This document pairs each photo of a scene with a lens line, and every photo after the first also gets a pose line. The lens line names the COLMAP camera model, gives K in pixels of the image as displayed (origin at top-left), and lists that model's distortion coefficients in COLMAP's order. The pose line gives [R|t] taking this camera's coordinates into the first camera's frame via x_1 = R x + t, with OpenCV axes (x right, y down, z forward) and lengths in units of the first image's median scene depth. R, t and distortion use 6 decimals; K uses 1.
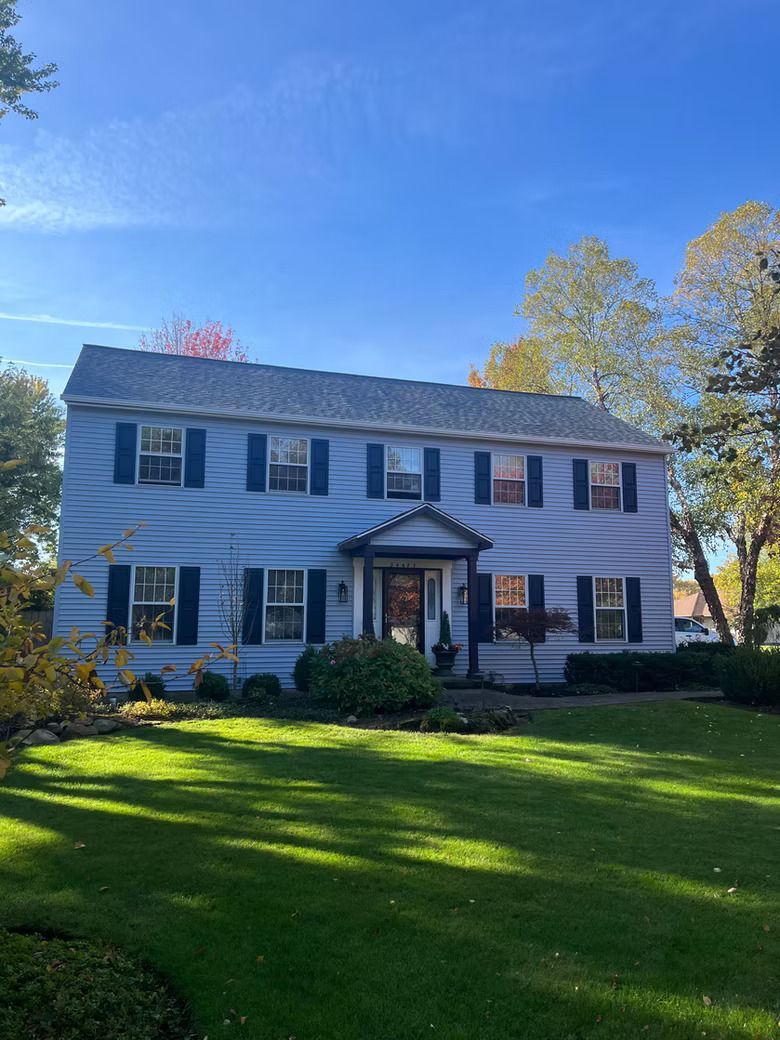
lens RADIAL K [[709.1, 0, 390.0], [0, 709.1, 520.0], [0, 0, 1]] dist [0.053056, -0.000097]
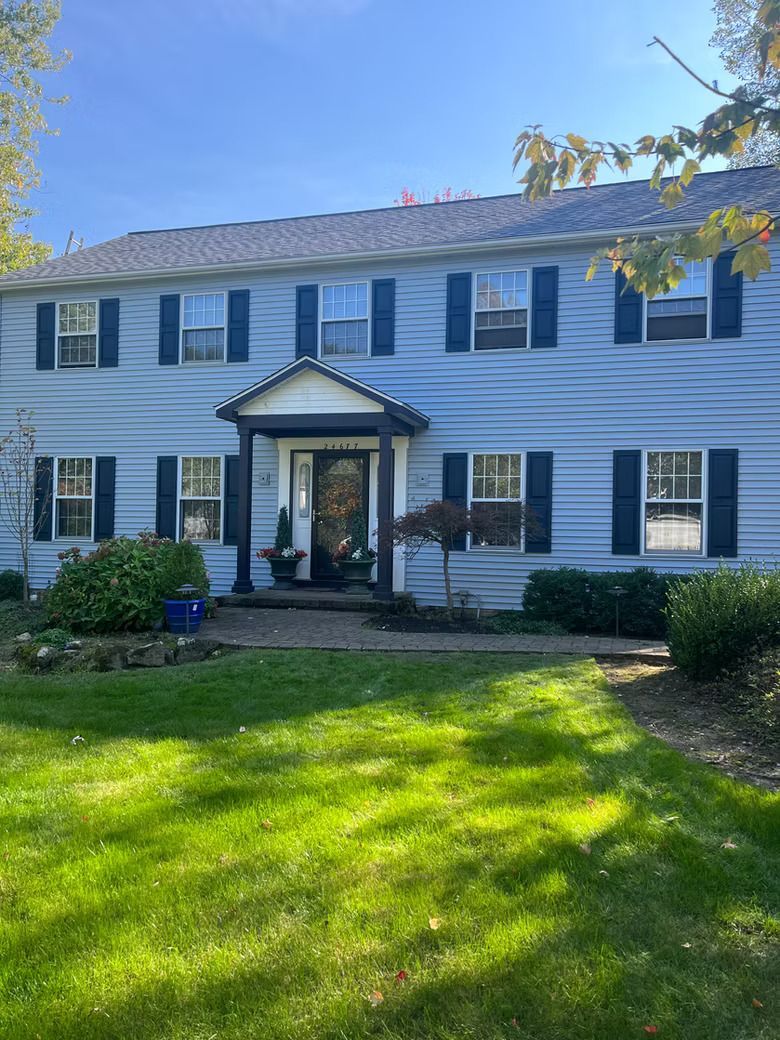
lens RADIAL K [[968.9, 0, 390.0], [0, 968.9, 520.0], [0, 0, 1]] dist [0.055627, -0.004638]
pose [[0.799943, 0.008019, -0.600023, 0.720559], [0.073191, 0.991141, 0.110823, 0.033417], [0.595596, -0.132569, 0.792269, 0.219339]]
